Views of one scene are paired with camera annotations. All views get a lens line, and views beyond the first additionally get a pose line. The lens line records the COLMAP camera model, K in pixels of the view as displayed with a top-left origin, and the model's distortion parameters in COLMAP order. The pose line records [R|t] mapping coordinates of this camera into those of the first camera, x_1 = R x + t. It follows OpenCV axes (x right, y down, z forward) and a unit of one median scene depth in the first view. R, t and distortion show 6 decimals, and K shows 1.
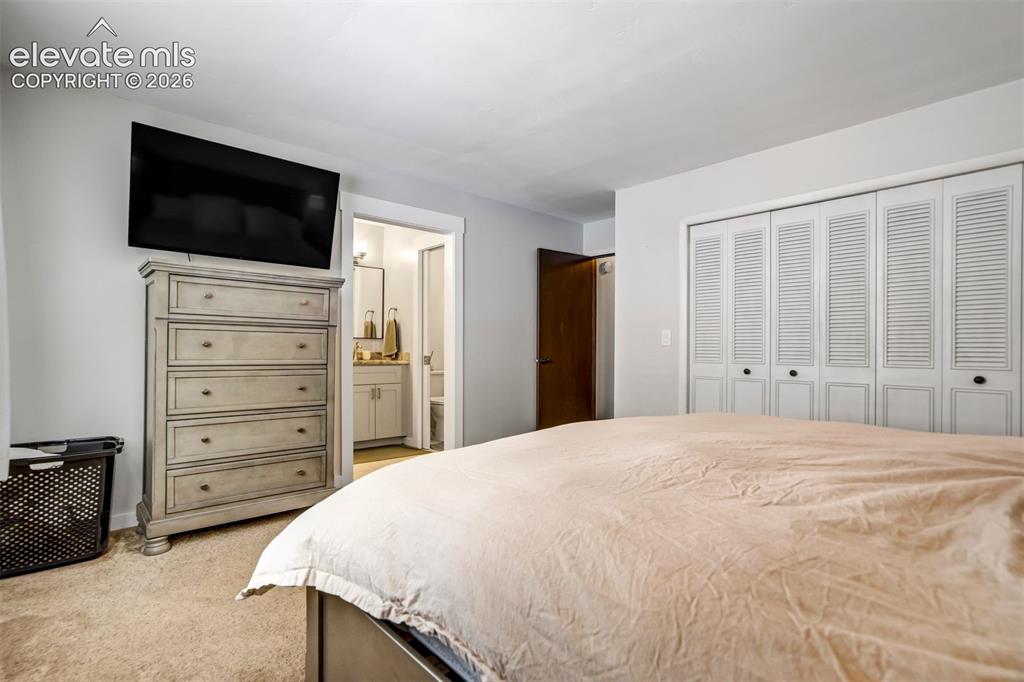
lens RADIAL K [[482.3, 0, 504.2], [0, 482.3, 356.9], [0, 0, 1]] dist [-0.024431, 0.008849]
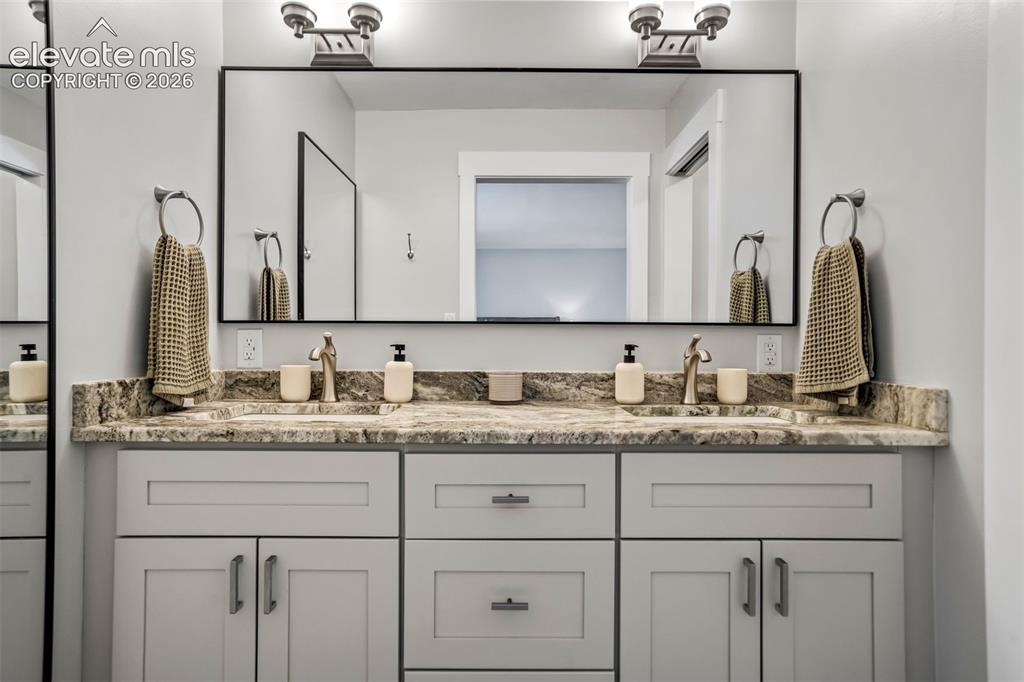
lens RADIAL K [[537.5, 0, 506.1], [0, 537.5, 337.1], [0, 0, 1]] dist [-0.014057, 0.002279]
pose [[0.746923, -0.003212, -0.664902, -0.182668], [-0.004029, 0.999948, -0.009357, -0.028097], [0.664898, 0.009668, 0.746872, 0.699877]]
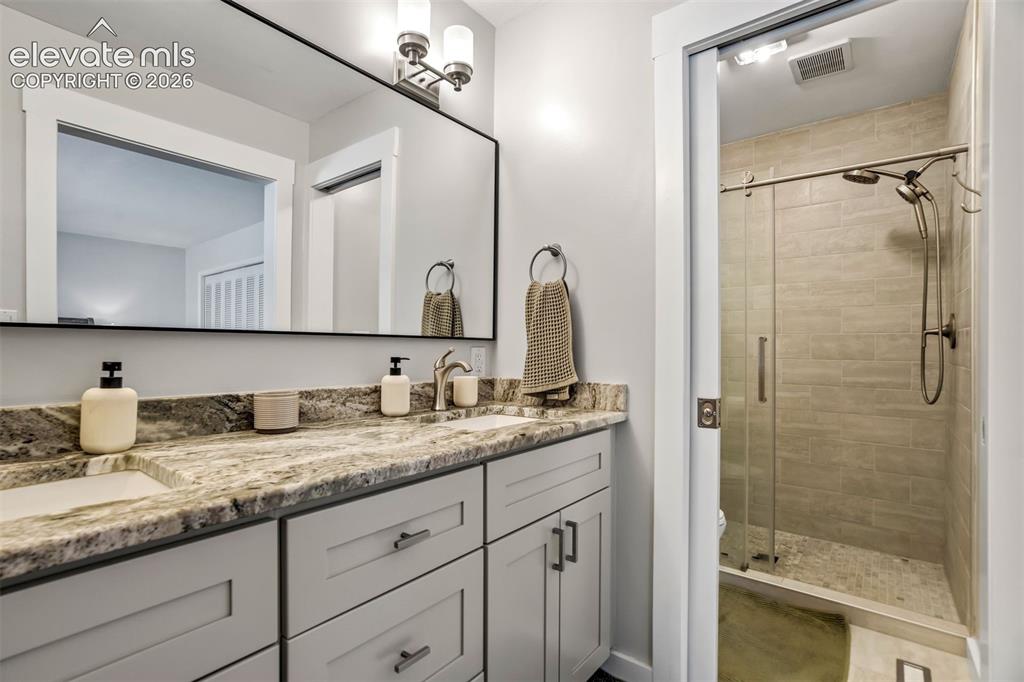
lens RADIAL K [[482.3, 0, 511.4], [0, 482.3, 345.3], [0, 0, 1]] dist [-0.024431, 0.008849]
pose [[0.986555, 0.003475, 0.163391, -0.315506], [-0.001984, 0.999955, -0.009284, -0.031416], [-0.163416, 0.008835, 0.986518, 0.689865]]
